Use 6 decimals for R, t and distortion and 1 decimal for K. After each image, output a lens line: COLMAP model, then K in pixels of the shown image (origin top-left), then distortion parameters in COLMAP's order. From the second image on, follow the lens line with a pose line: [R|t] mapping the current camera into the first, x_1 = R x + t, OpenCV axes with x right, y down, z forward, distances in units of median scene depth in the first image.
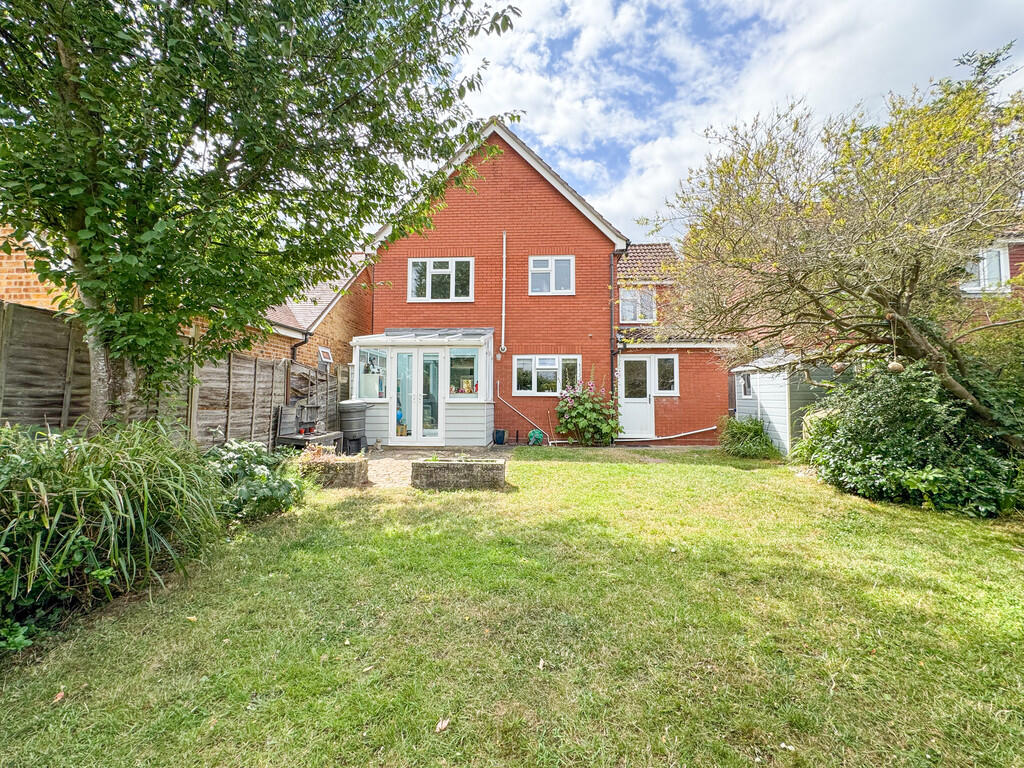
lens RADIAL K [[410.2, 0, 512.7], [0, 410.2, 383.0], [0, 0, 1]] dist [-0.002079, 0.000280]
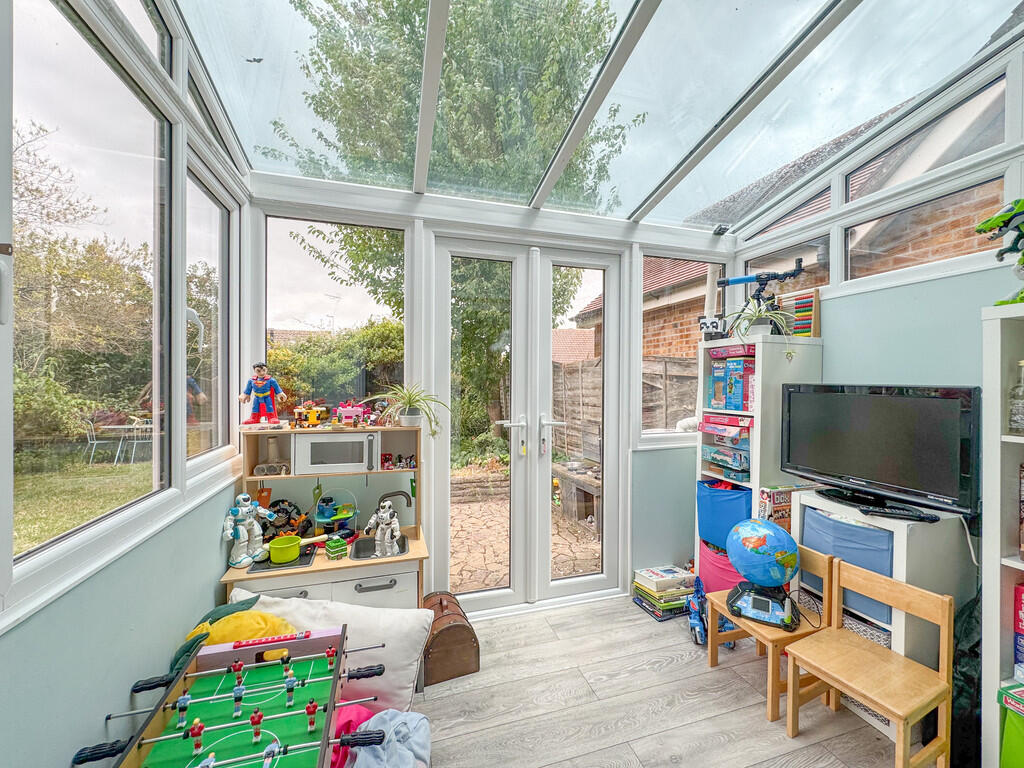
lens RADIAL K [[410.2, 0, 512.7], [0, 410.2, 383.0], [0, 0, 1]] dist [-0.002079, 0.000280]
pose [[-0.944702, -0.003315, -0.327913, -0.116114], [0.011557, 0.998991, -0.043393, 0.012241], [0.327726, -0.044783, -0.943711, 1.076012]]
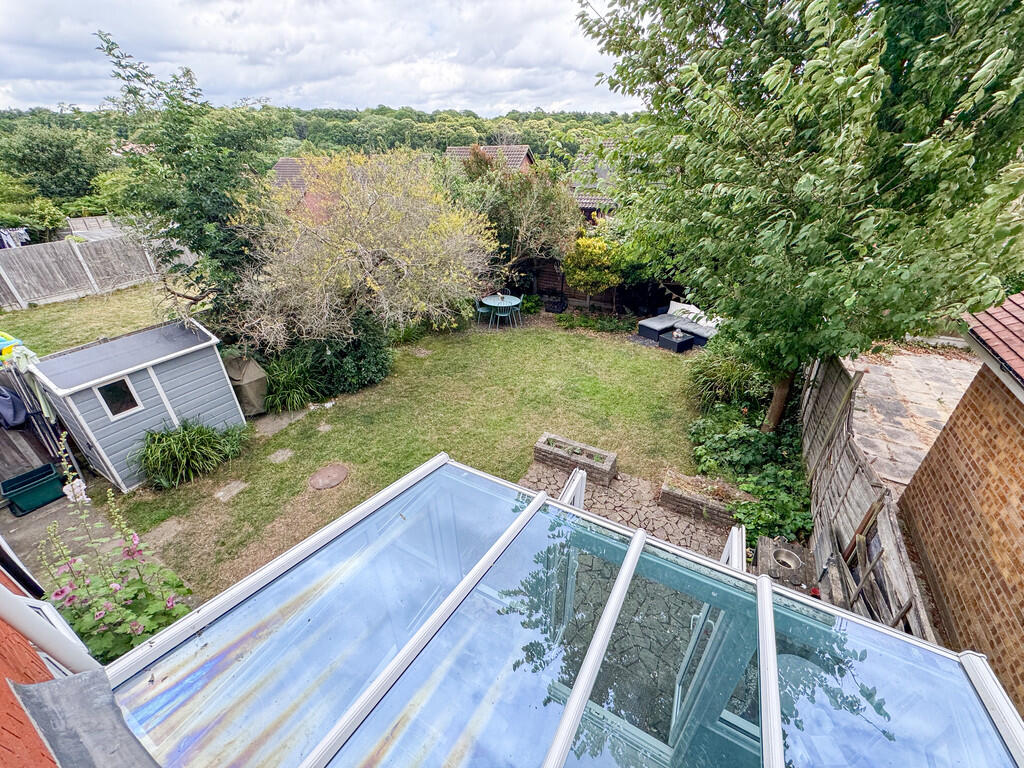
lens RADIAL K [[410.2, 0, 512.7], [0, 410.2, 383.0], [0, 0, 1]] dist [-0.002079, 0.000280]
pose [[-0.893797, -0.214675, 0.393752, -0.206366], [-0.005887, 0.883528, 0.468341, -0.278381], [-0.448433, 0.416284, -0.790959, 1.046385]]
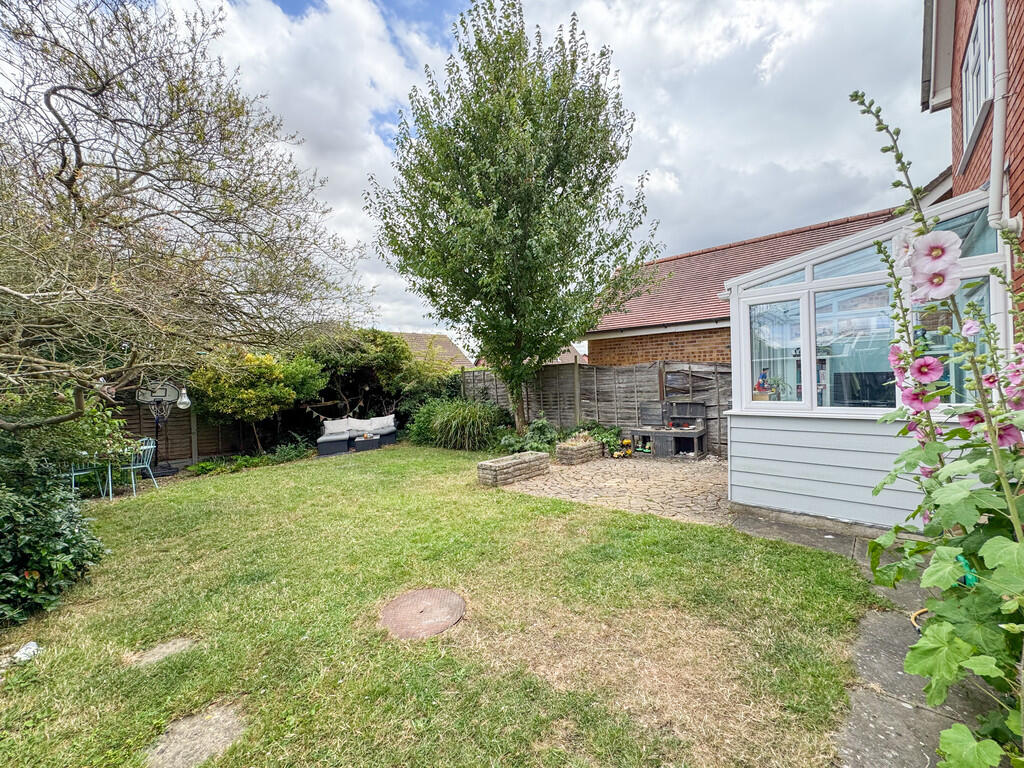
lens RADIAL K [[410.2, 0, 512.7], [0, 410.2, 383.0], [0, 0, 1]] dist [-0.002079, 0.000280]
pose [[-0.634715, 0.021468, -0.772448, 0.417871], [0.064735, 0.997577, -0.025468, 0.004799], [0.770030, -0.066170, -0.634567, 0.956081]]
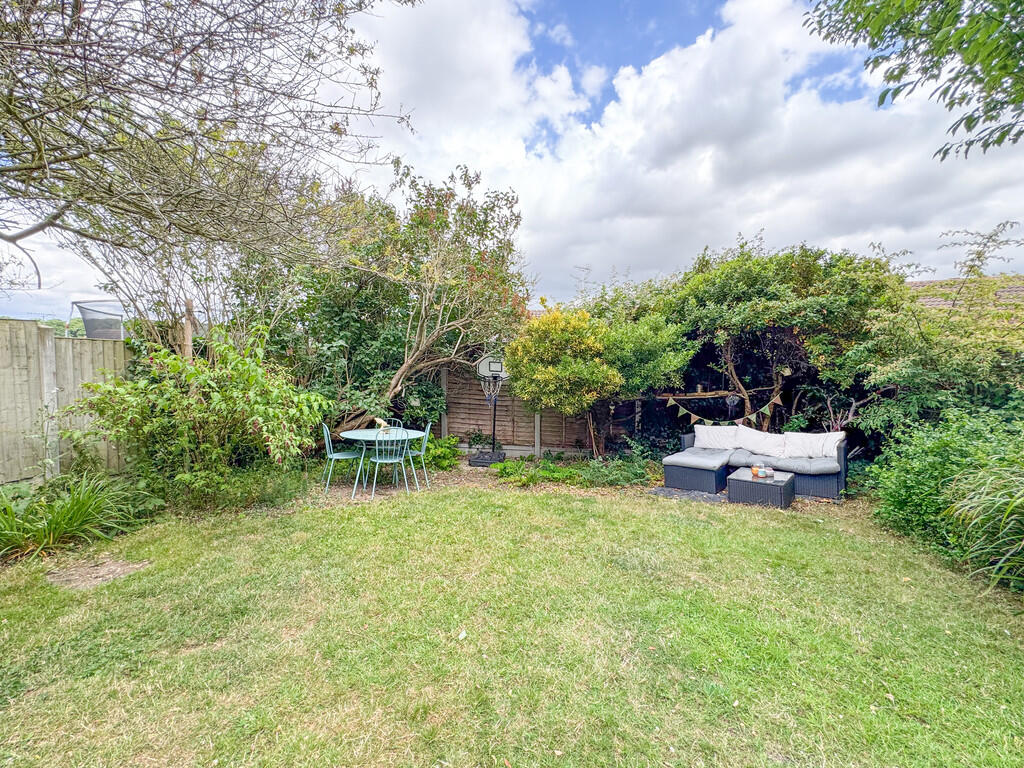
lens RADIAL K [[406.6, 0, 508.6], [0, 406.6, 381.6], [0, 0, 1]] dist [0.000170, 0.000191]
pose [[-0.980693, -0.012118, 0.195180, 0.058540], [-0.013782, 0.999879, -0.007171, -0.013176], [-0.195070, -0.009723, -0.980741, 0.551196]]
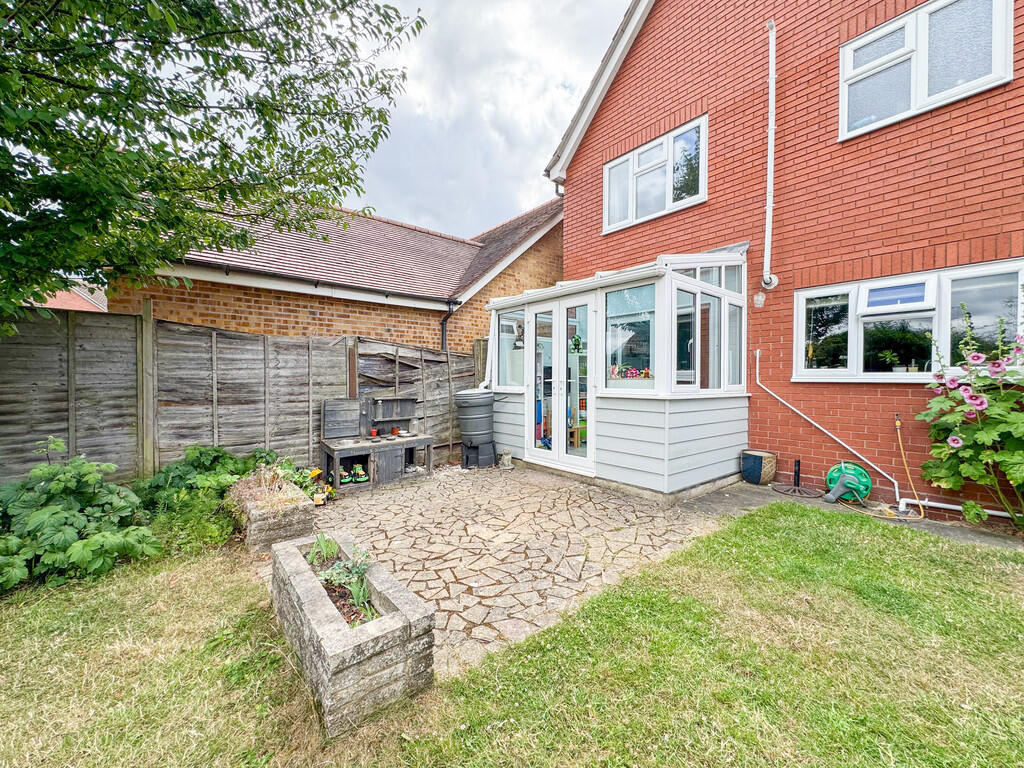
lens RADIAL K [[410.2, 0, 512.7], [0, 410.2, 383.0], [0, 0, 1]] dist [-0.002079, 0.000280]
pose [[0.665454, 0.006327, -0.746412, 0.138904], [0.032855, 0.998747, 0.037757, 0.006015], [0.745715, -0.049649, 0.664412, 0.486138]]
